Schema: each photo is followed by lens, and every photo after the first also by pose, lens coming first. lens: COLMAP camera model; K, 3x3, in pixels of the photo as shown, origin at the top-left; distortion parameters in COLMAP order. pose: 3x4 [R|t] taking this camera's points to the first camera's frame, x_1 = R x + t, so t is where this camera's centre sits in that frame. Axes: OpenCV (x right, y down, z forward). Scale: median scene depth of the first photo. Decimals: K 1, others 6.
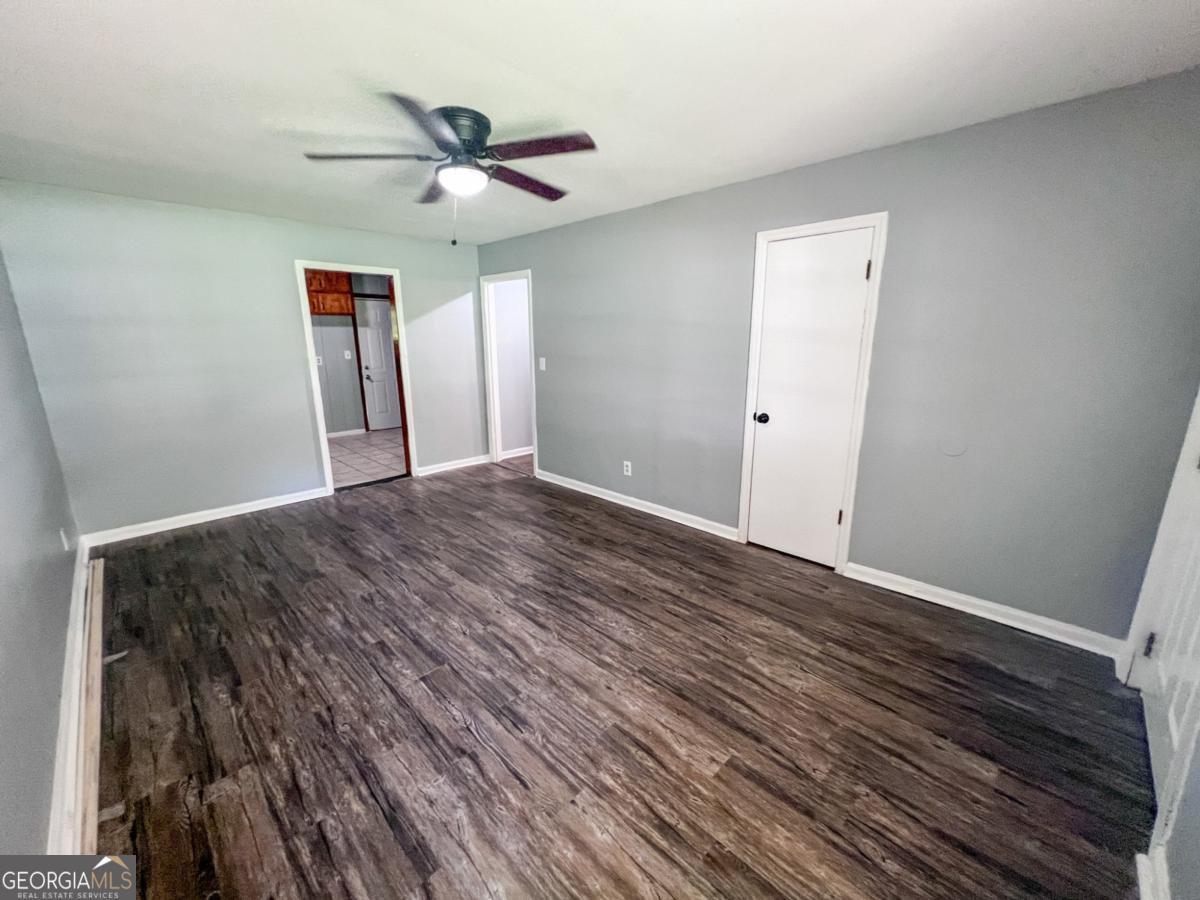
lens RADIAL K [[481.0, 0, 600.0], [0, 481.0, 450.0], [0, 0, 1]] dist [-0.000097, -0.000044]
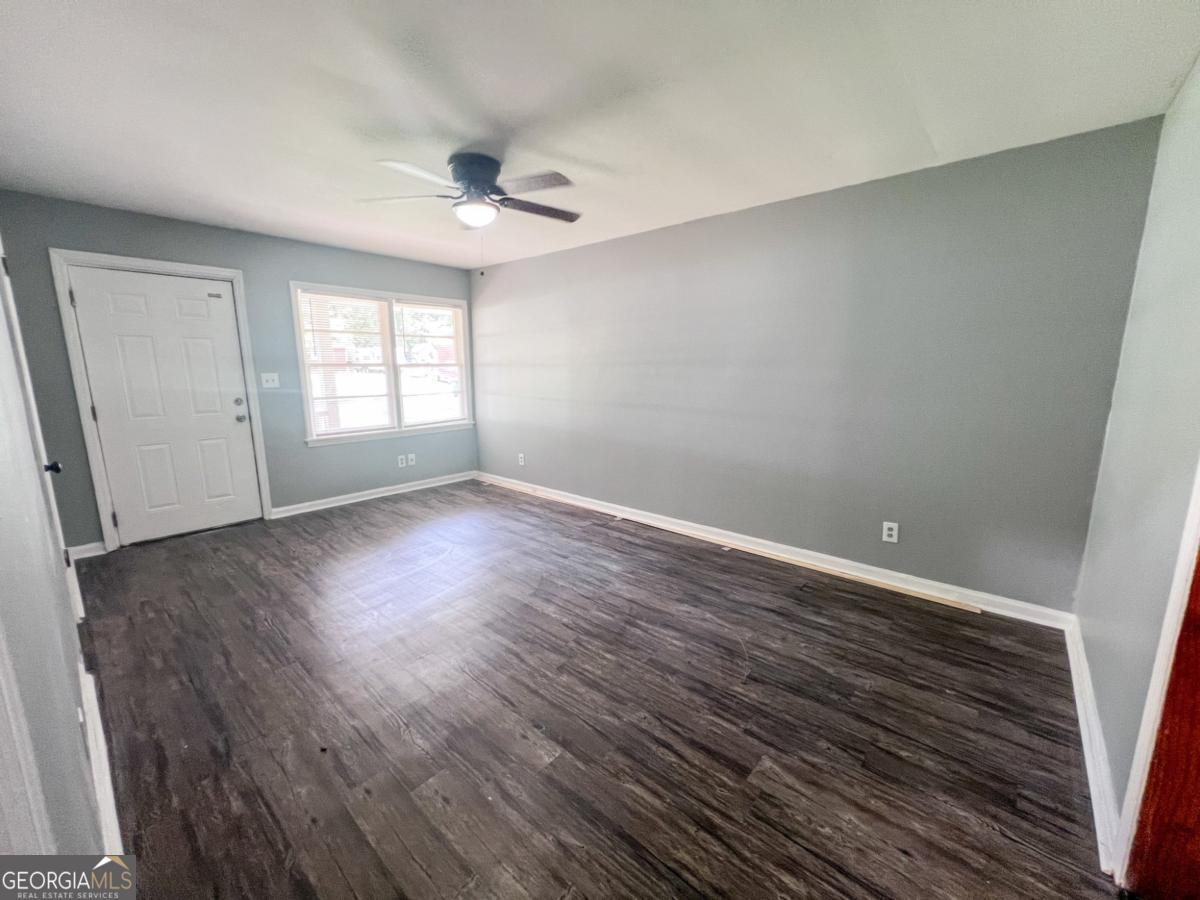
lens RADIAL K [[481.0, 0, 600.0], [0, 481.0, 450.0], [0, 0, 1]] dist [-0.000097, -0.000044]
pose [[-0.998148, 0.014860, -0.058984, -0.383204], [-0.009638, 0.918815, 0.394571, -0.376142], [0.060059, 0.394409, -0.916970, 1.759621]]
